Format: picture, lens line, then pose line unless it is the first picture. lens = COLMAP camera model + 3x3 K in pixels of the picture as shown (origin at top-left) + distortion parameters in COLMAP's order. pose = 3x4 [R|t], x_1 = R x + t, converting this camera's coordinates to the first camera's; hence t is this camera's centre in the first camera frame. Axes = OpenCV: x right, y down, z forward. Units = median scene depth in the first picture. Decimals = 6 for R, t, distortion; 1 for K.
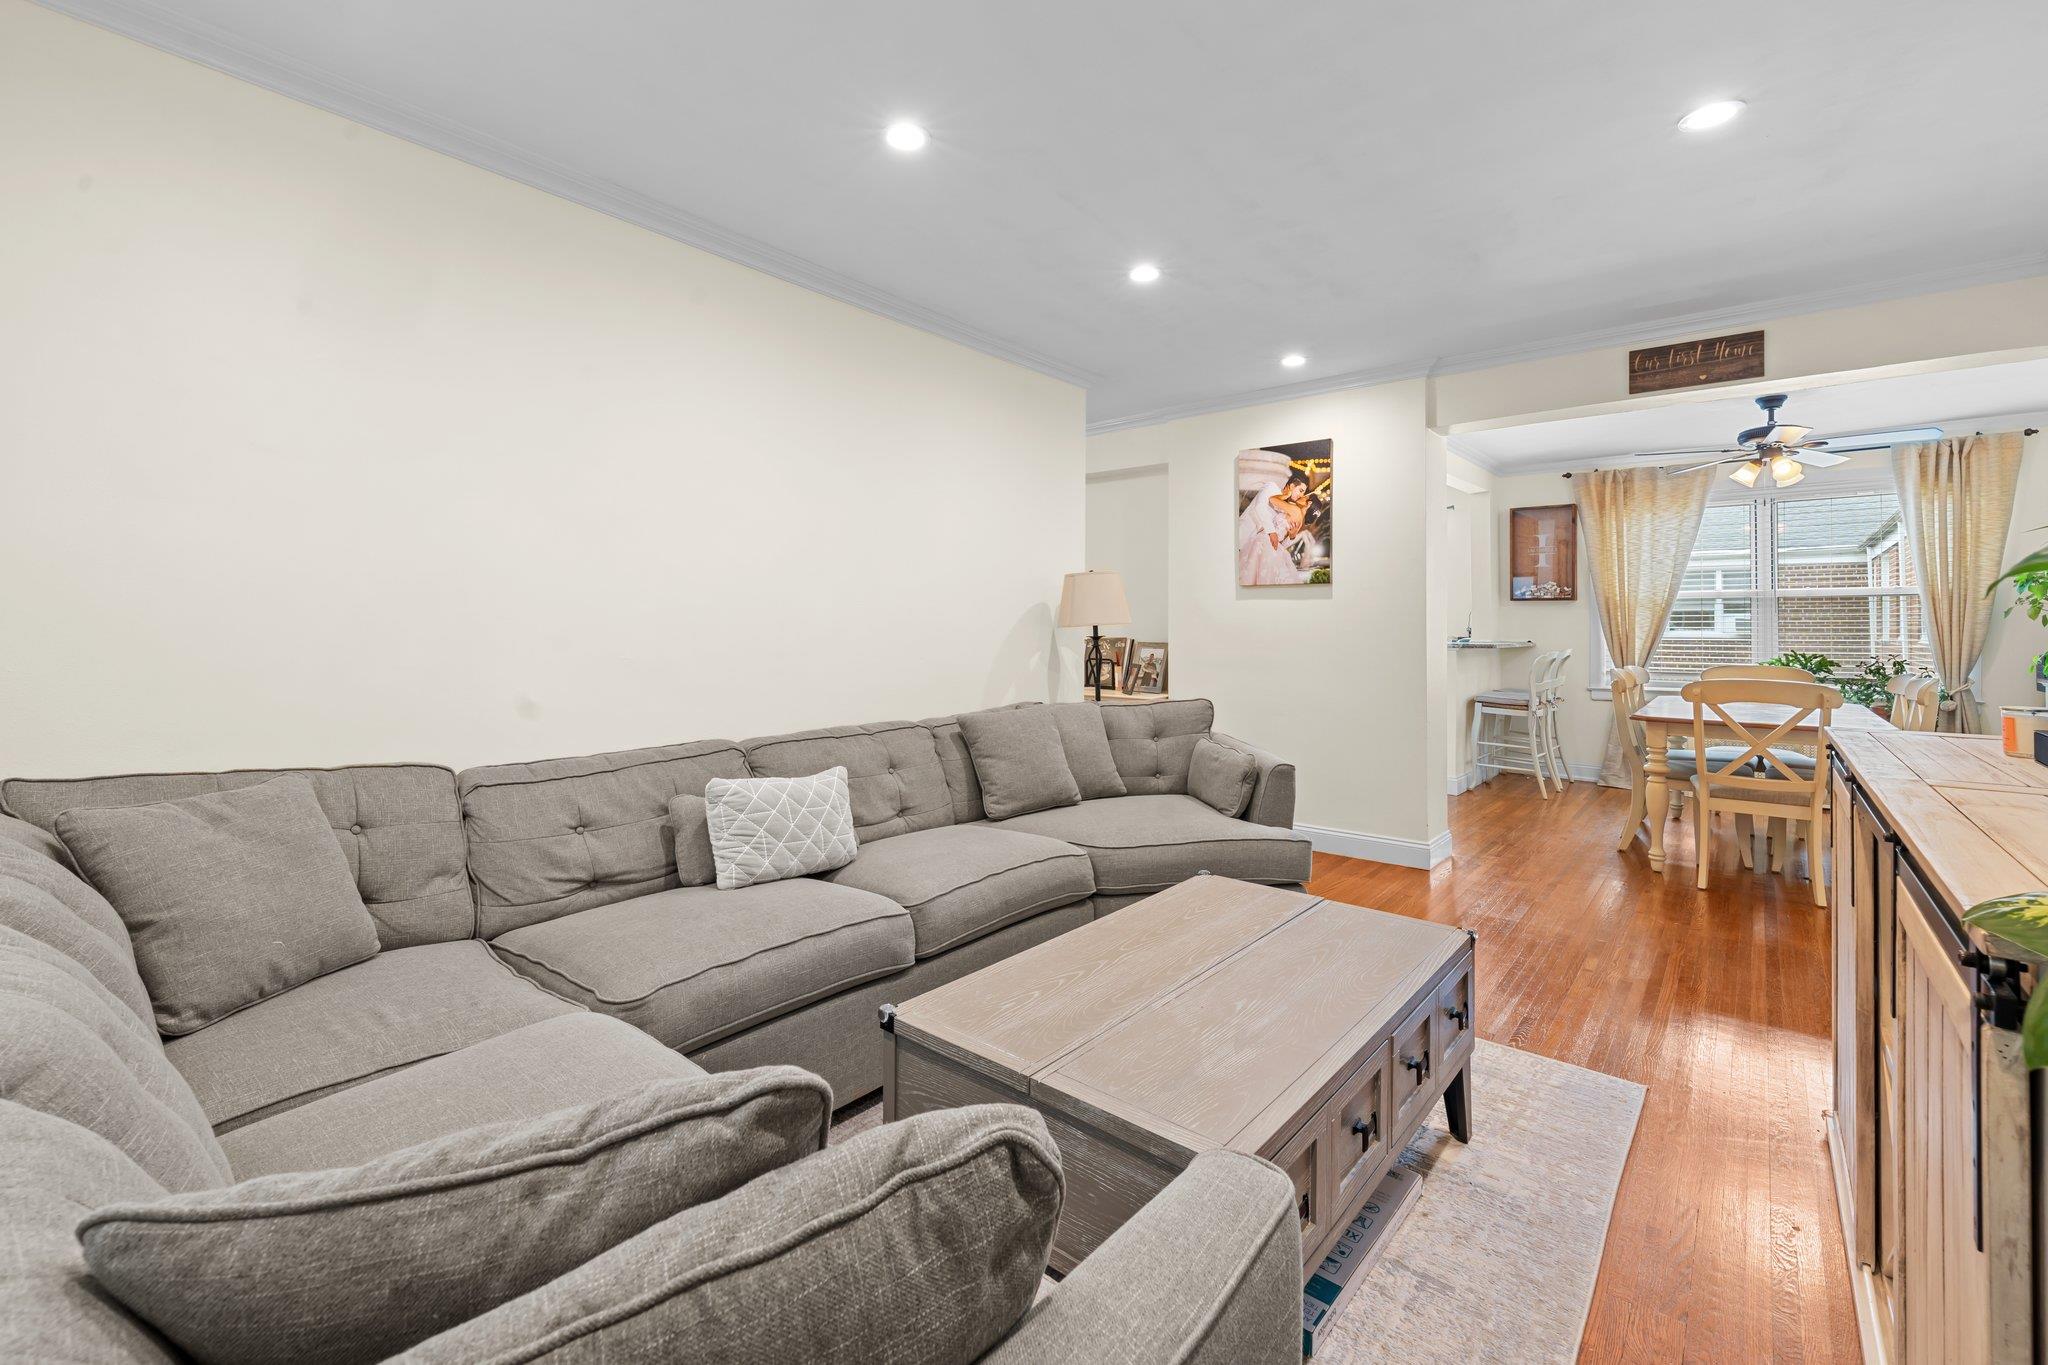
lens RADIAL K [[884.6, 0, 984.4], [0, 884.6, 616.4], [0, 0, 1]] dist [-0.003773, -0.001001]
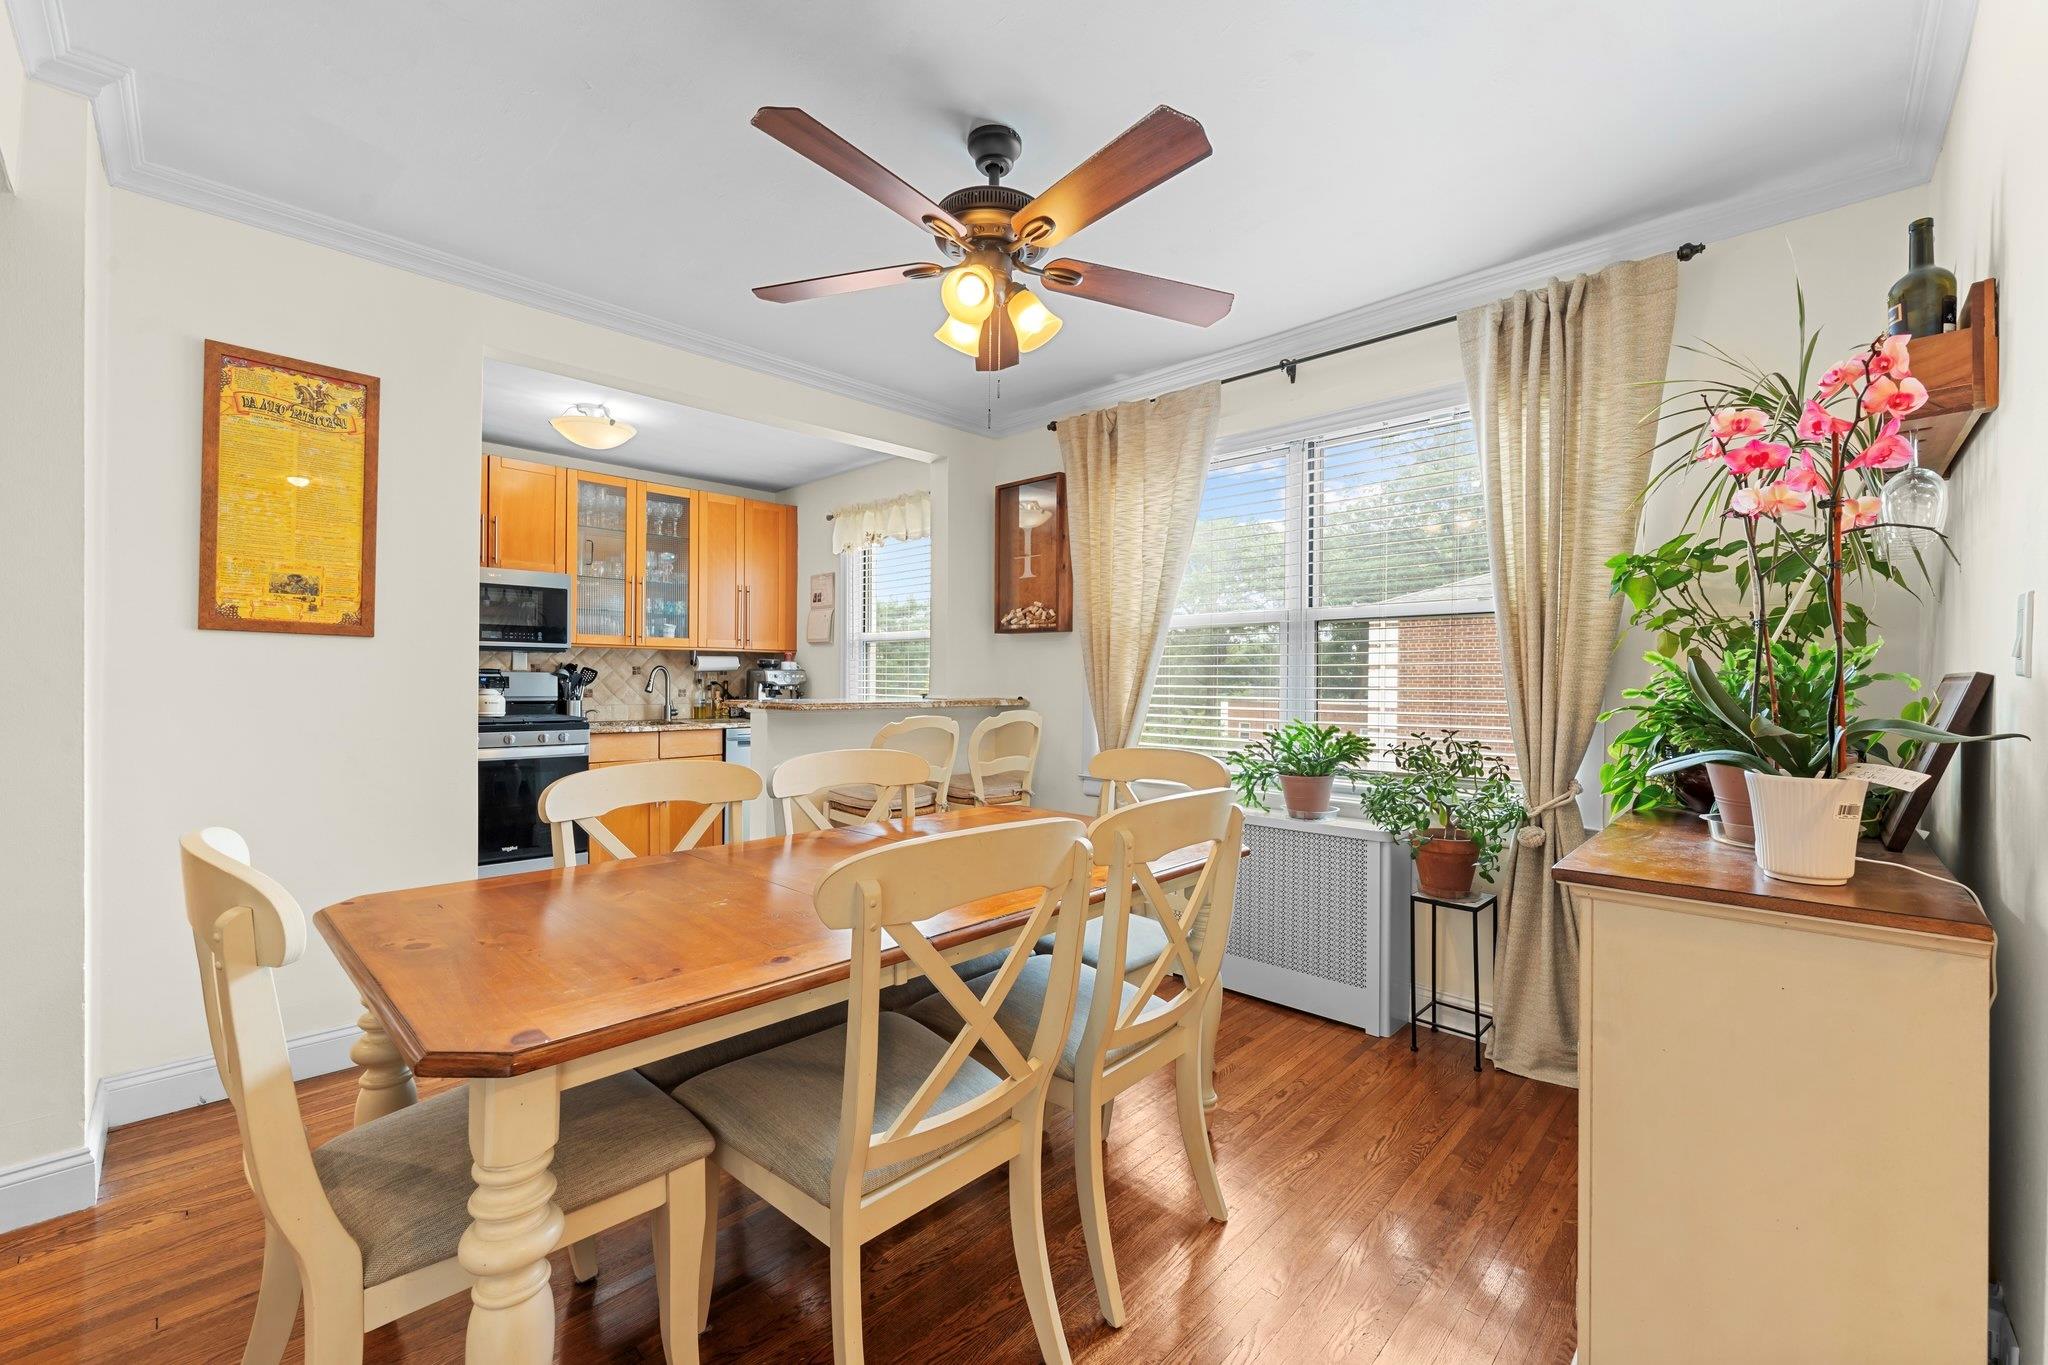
lens RADIAL K [[828.4, 0, 1026.5], [0, 828.4, 682.9], [0, 0, 1]] dist [0.000518, -0.000355]
pose [[0.999252, 0.005473, -0.038292, 0.711113], [-0.004891, 0.999871, 0.015288, 0.009486], [0.038371, -0.015089, 0.999150, 0.453092]]
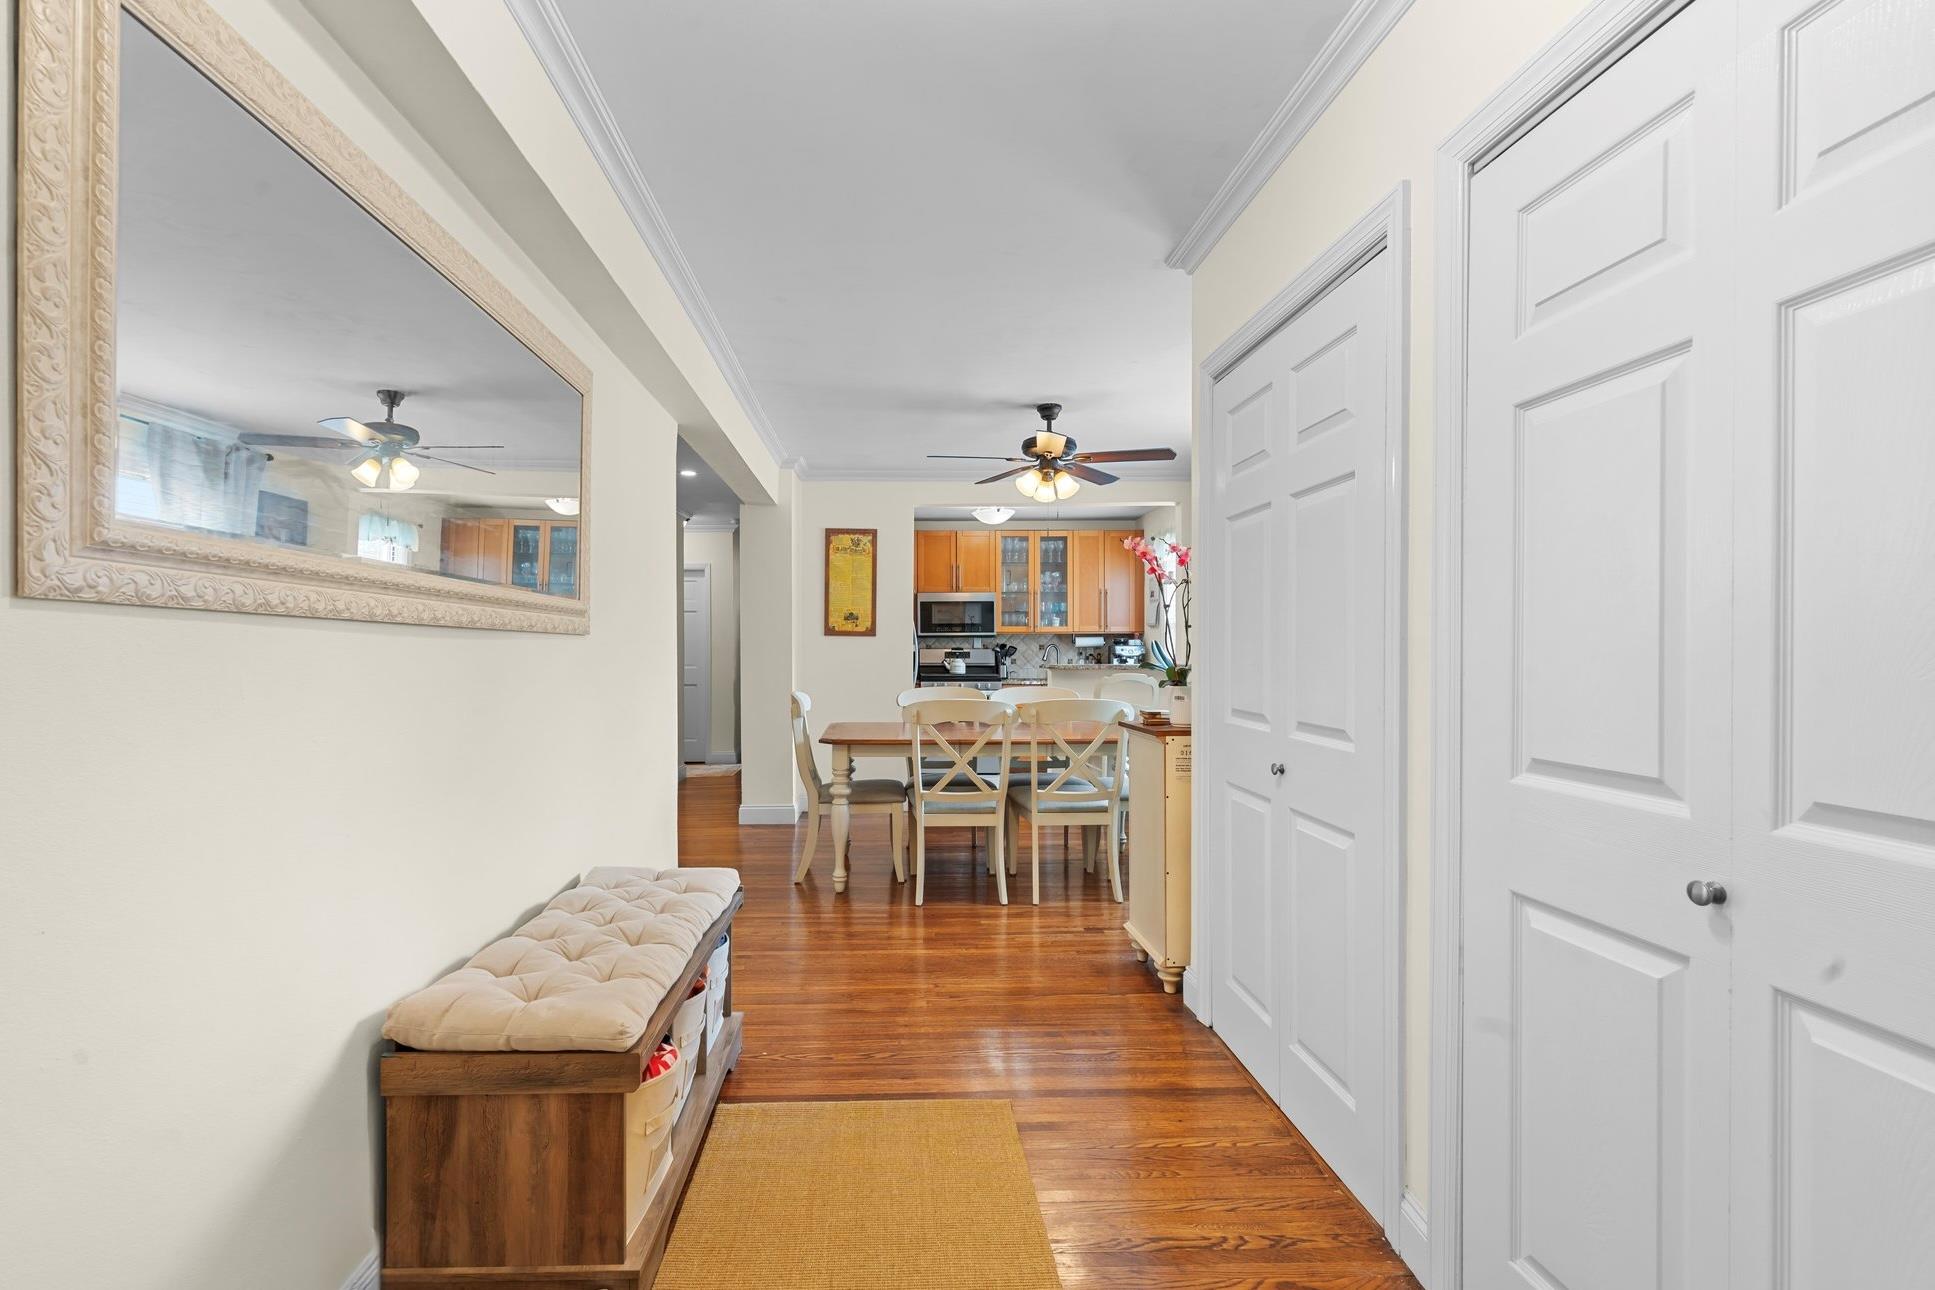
lens RADIAL K [[835.8, 0, 934.6], [0, 835.8, 653.2], [0, 0, 1]] dist [-0.003773, -0.001001]
pose [[0.704642, 0.000179, -0.709563, 1.110433], [0.011149, 0.999874, 0.011323, 0.004493], [0.709475, -0.015890, 0.704551, 0.208757]]
